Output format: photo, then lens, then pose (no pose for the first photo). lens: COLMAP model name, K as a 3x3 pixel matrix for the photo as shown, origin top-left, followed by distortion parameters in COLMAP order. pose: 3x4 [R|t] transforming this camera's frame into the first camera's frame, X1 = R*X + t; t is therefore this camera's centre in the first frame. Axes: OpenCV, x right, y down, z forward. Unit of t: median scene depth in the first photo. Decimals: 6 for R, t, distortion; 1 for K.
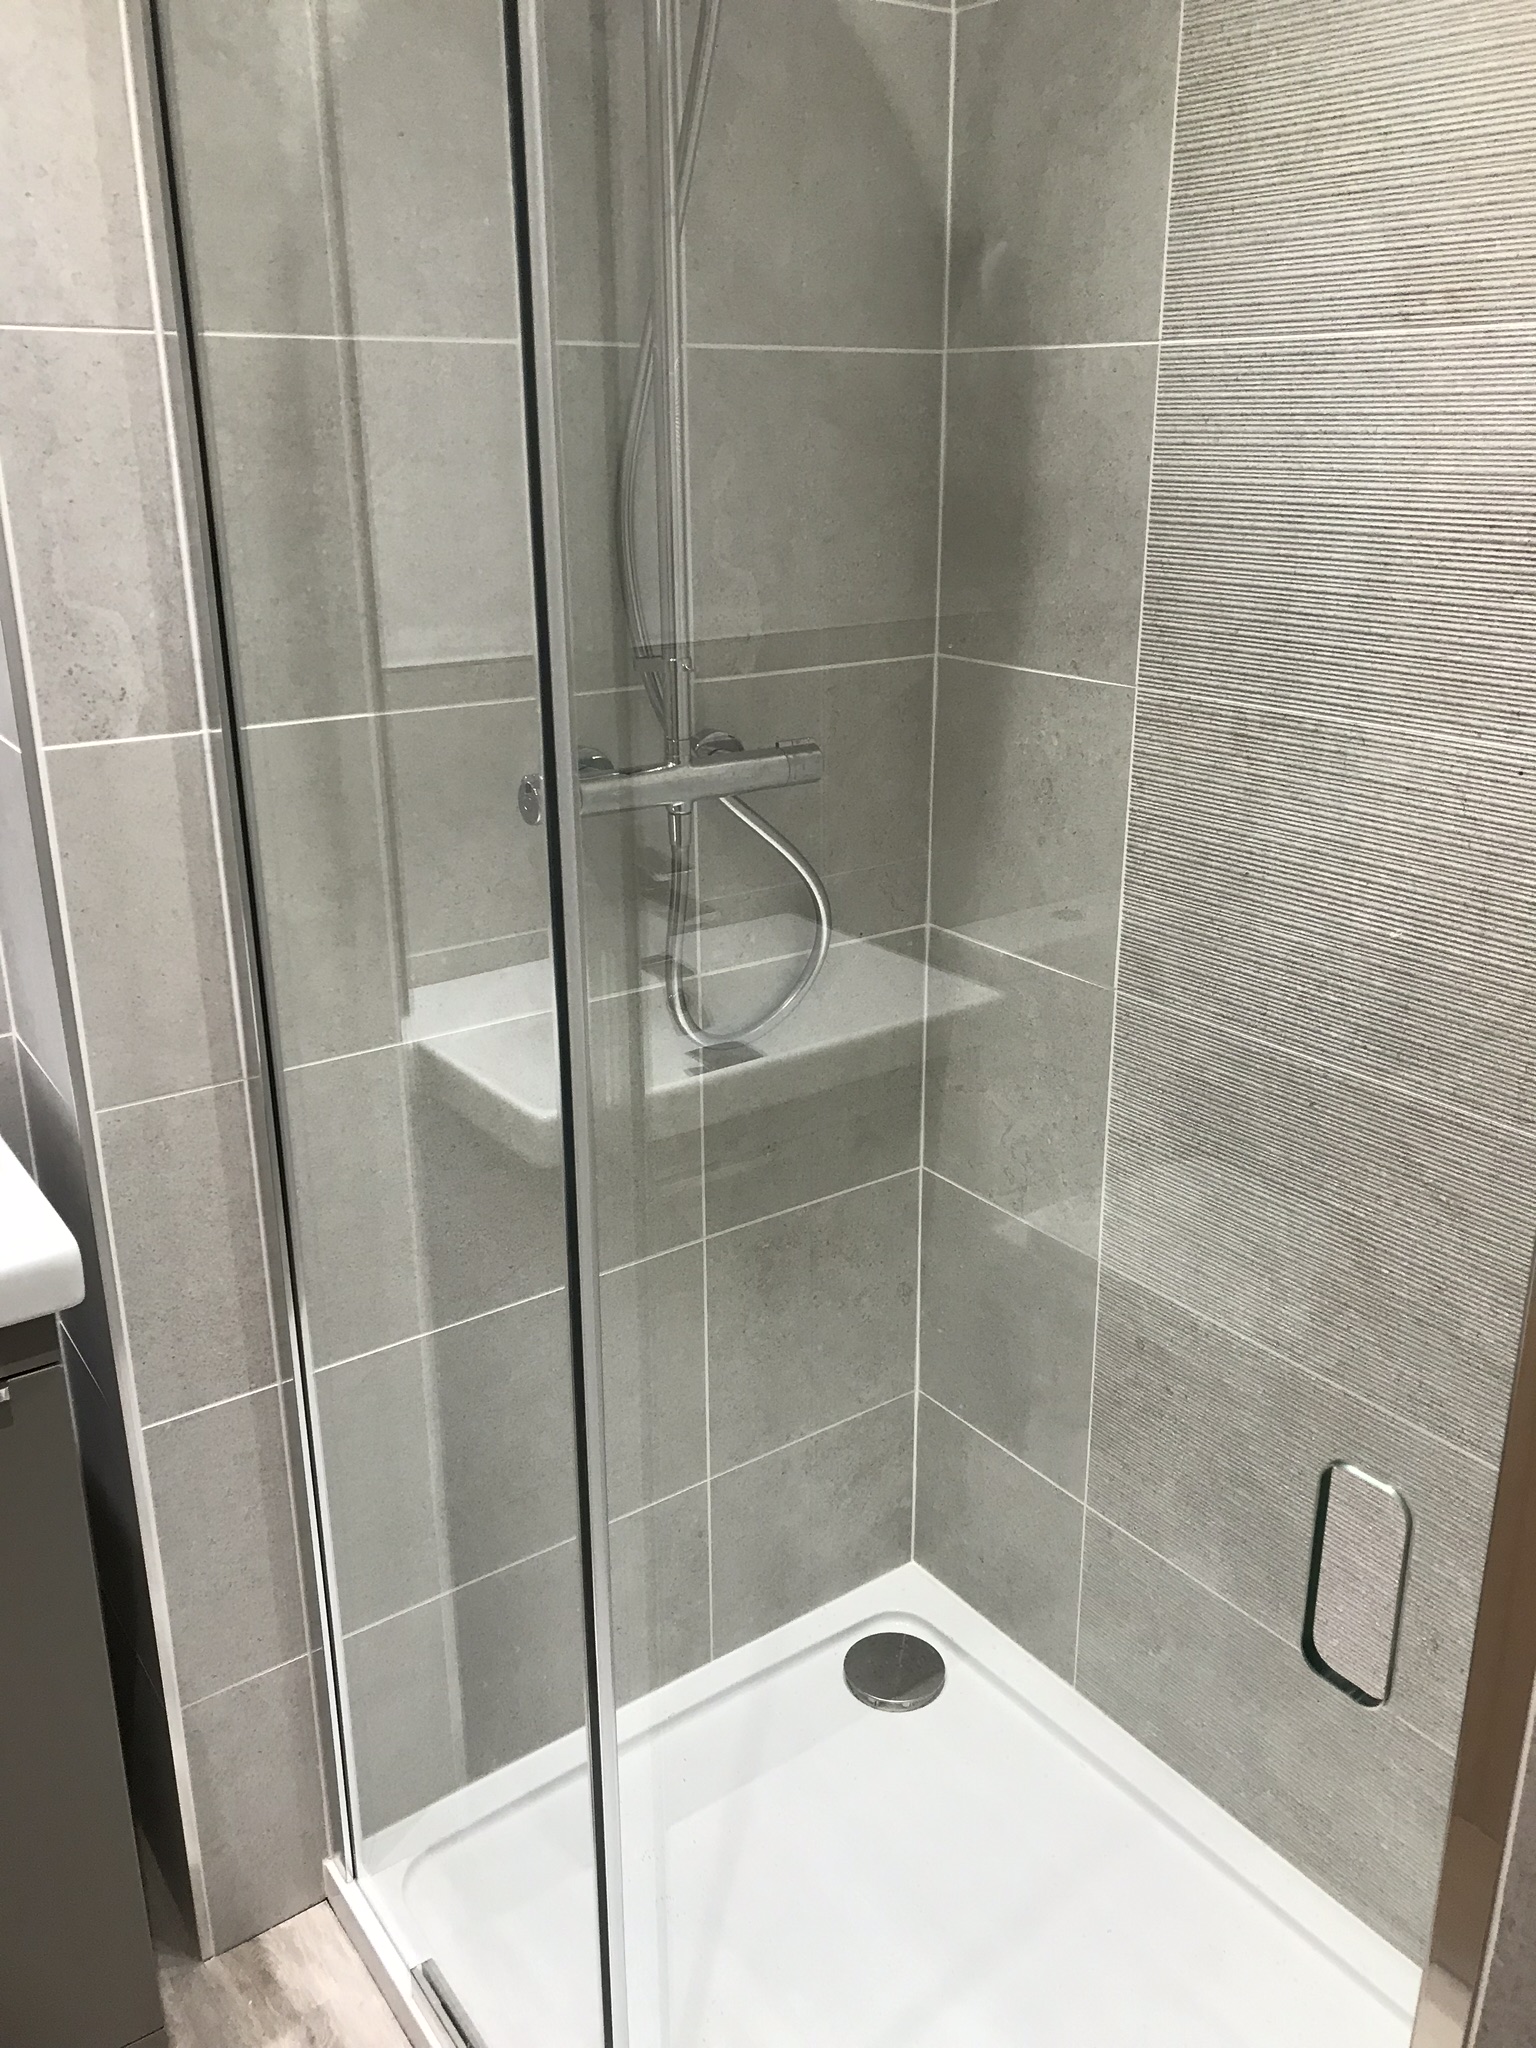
lens RADIAL K [[1673.8, 0, 784.7], [0, 1673.8, 1008.8], [0, 0, 1]] dist [0.012768, -0.013282]
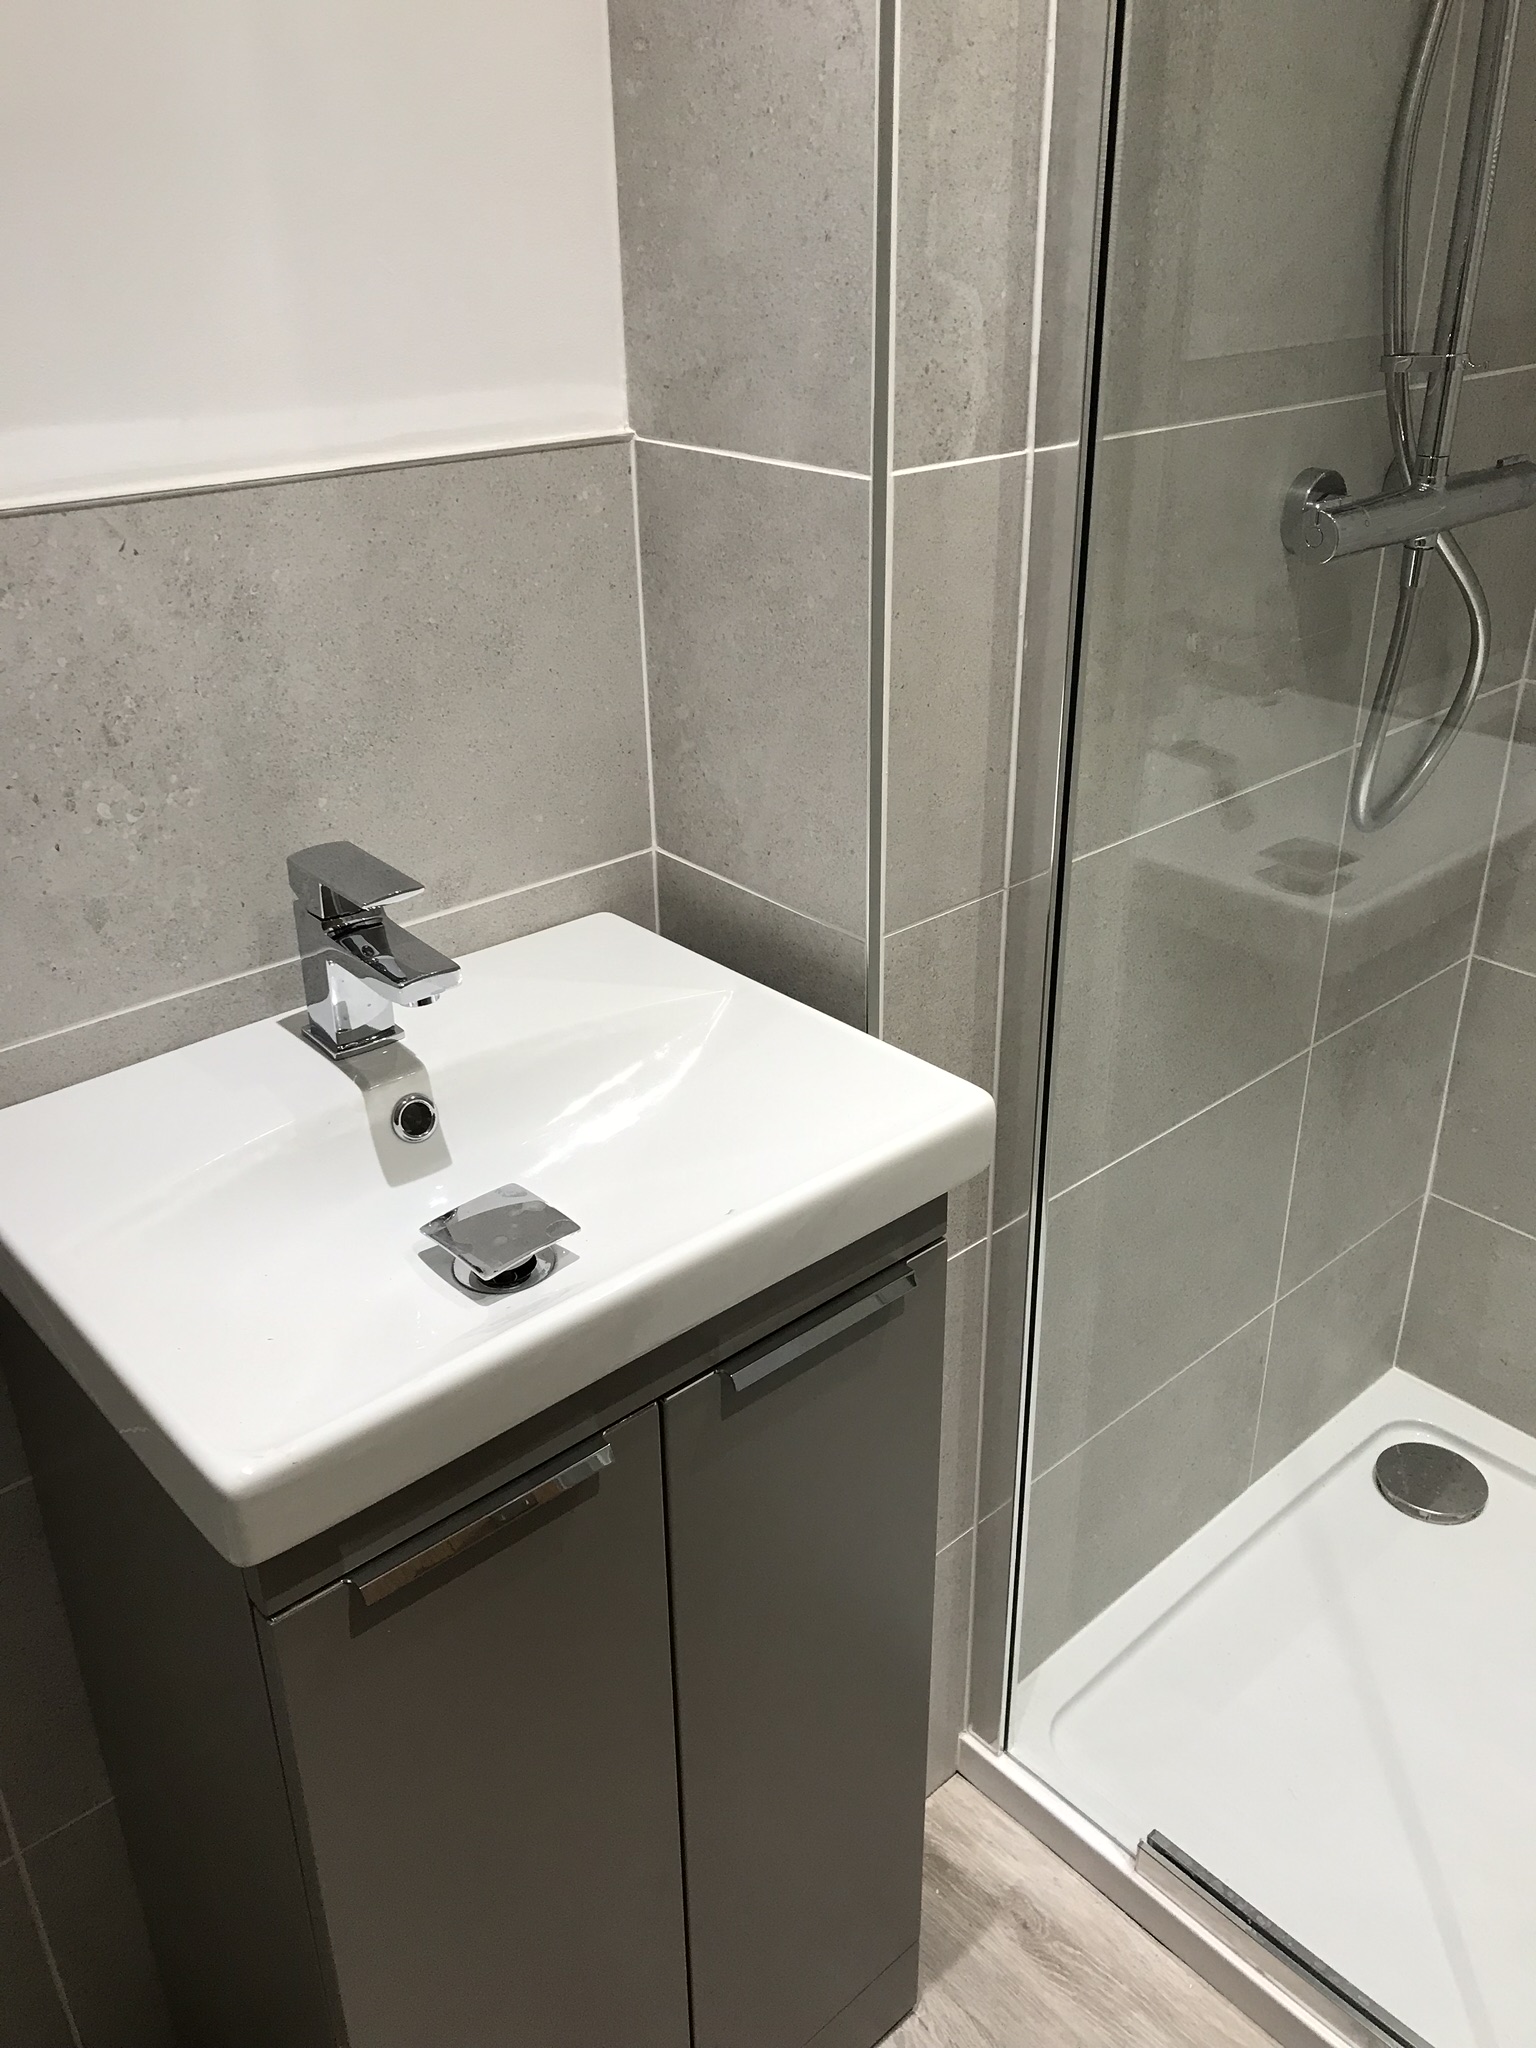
lens RADIAL K [[1673.8, 0, 780.6], [0, 1673.8, 1030.5], [0, 0, 1]] dist [0.012768, -0.013282]
pose [[0.993829, -0.055145, 0.096240, -0.480997], [0.041649, 0.989695, 0.137001, -0.006581], [-0.102803, -0.132147, 0.985885, 0.167800]]
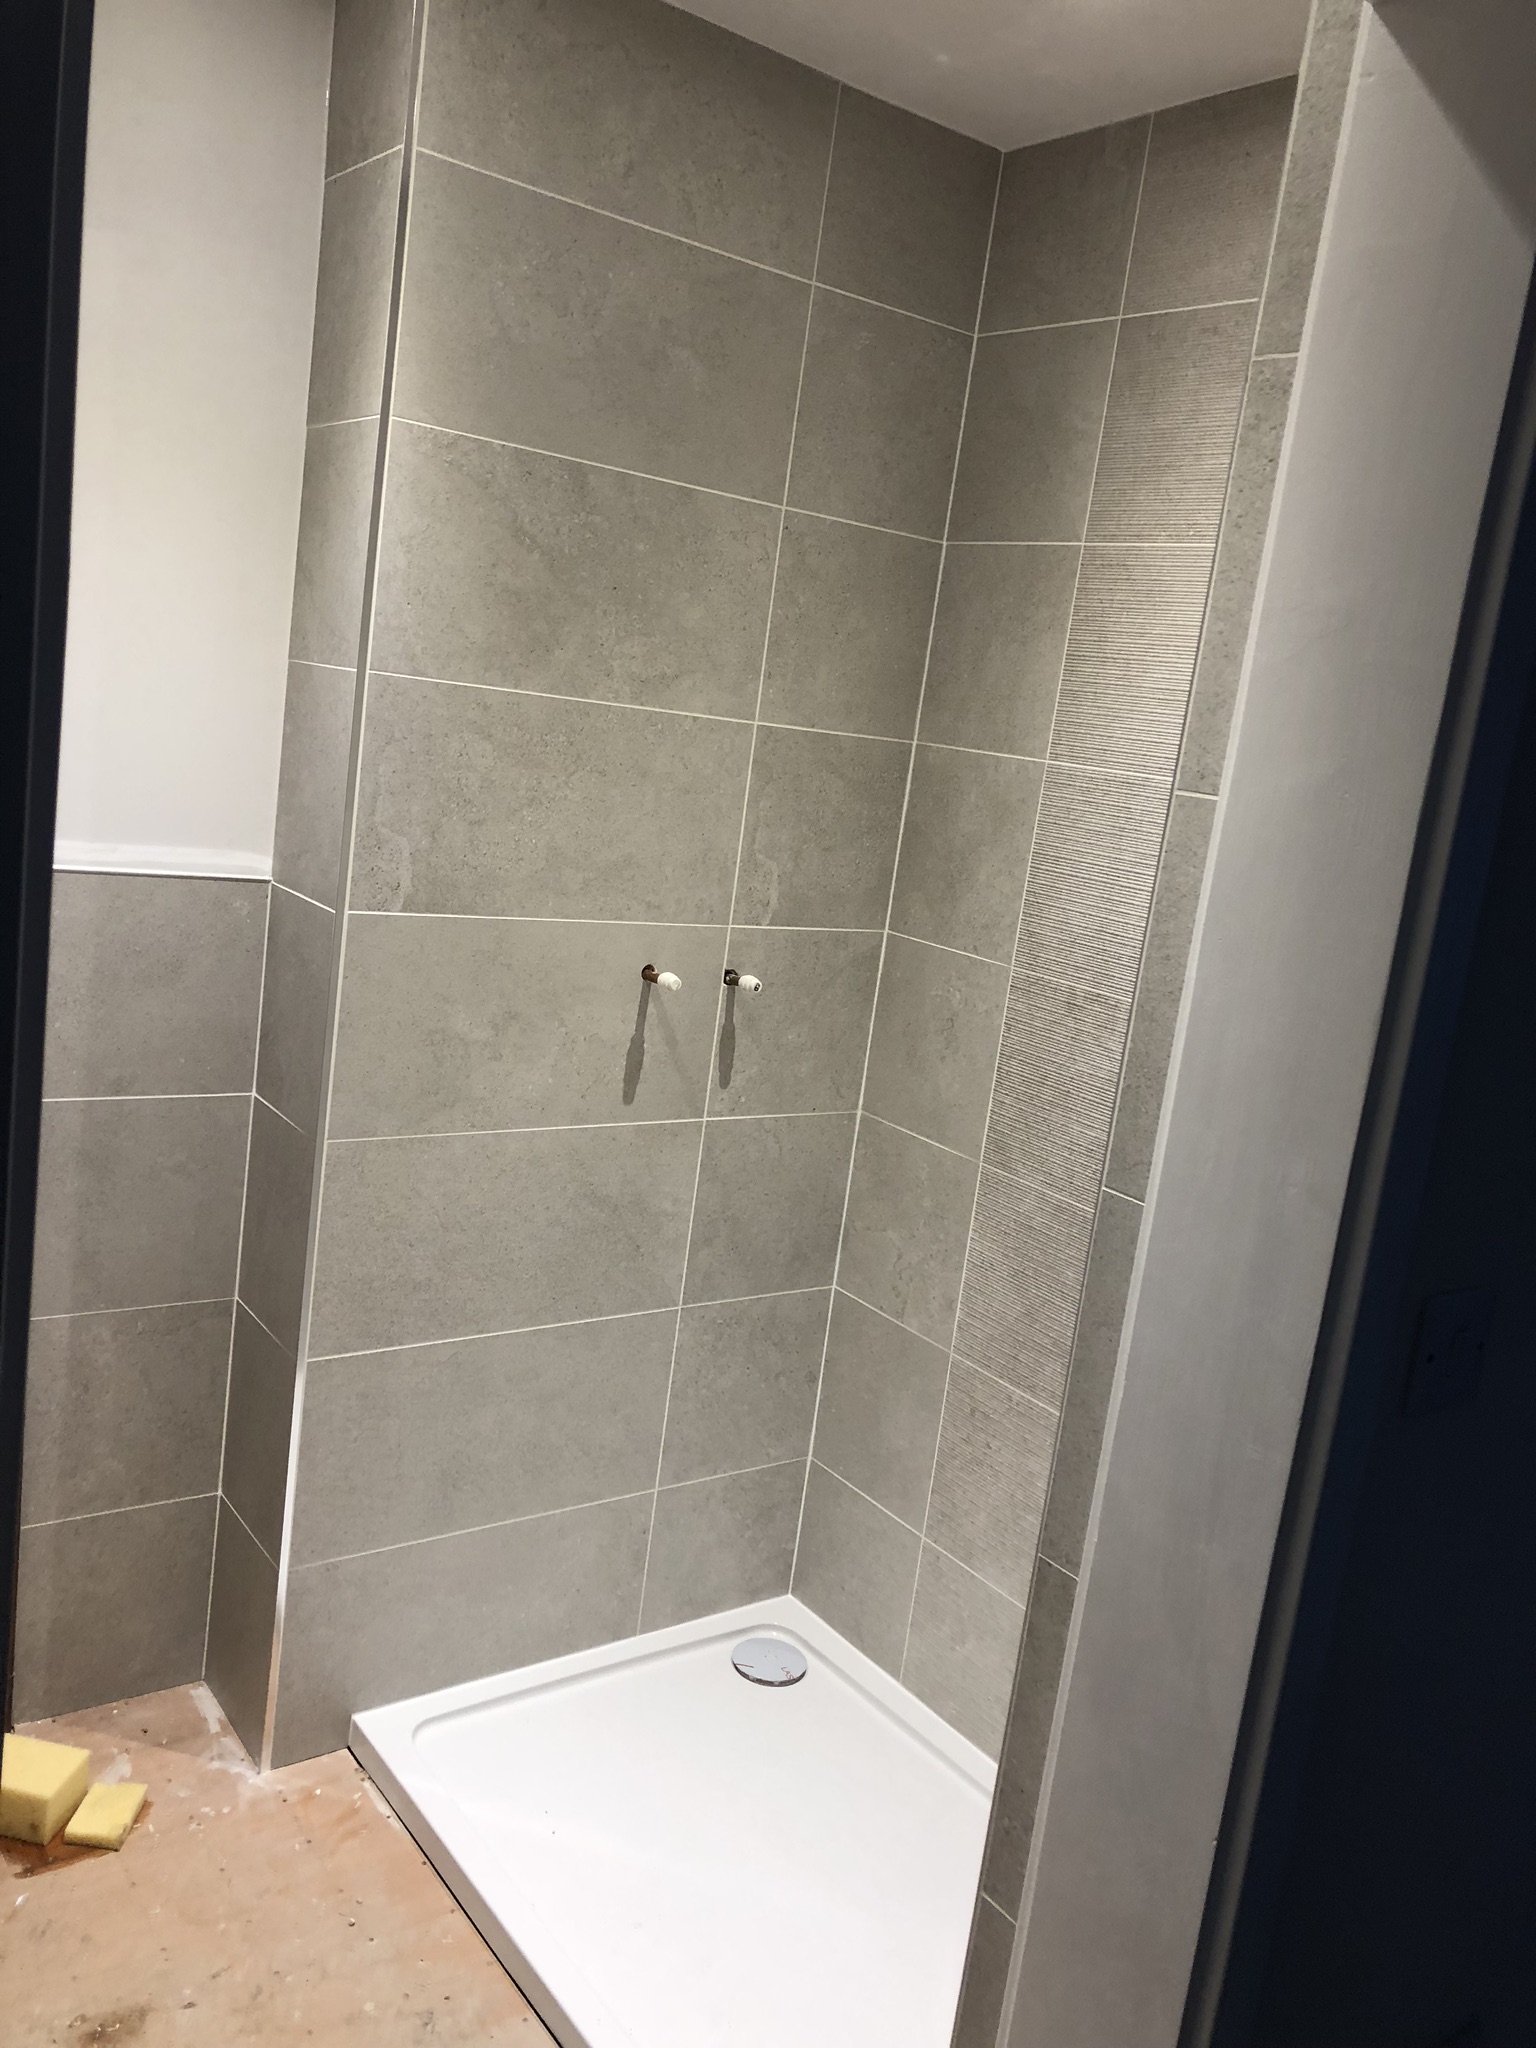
lens RADIAL K [[1684.3, 0, 768.2], [0, 1684.3, 1021.7], [0, 0, 1]] dist [0.028393, -0.001876]
pose [[0.990803, 0.130897, 0.034294, -0.062850], [-0.124243, 0.980436, -0.152671, 0.125561], [-0.053607, 0.147006, 0.987682, -0.529433]]
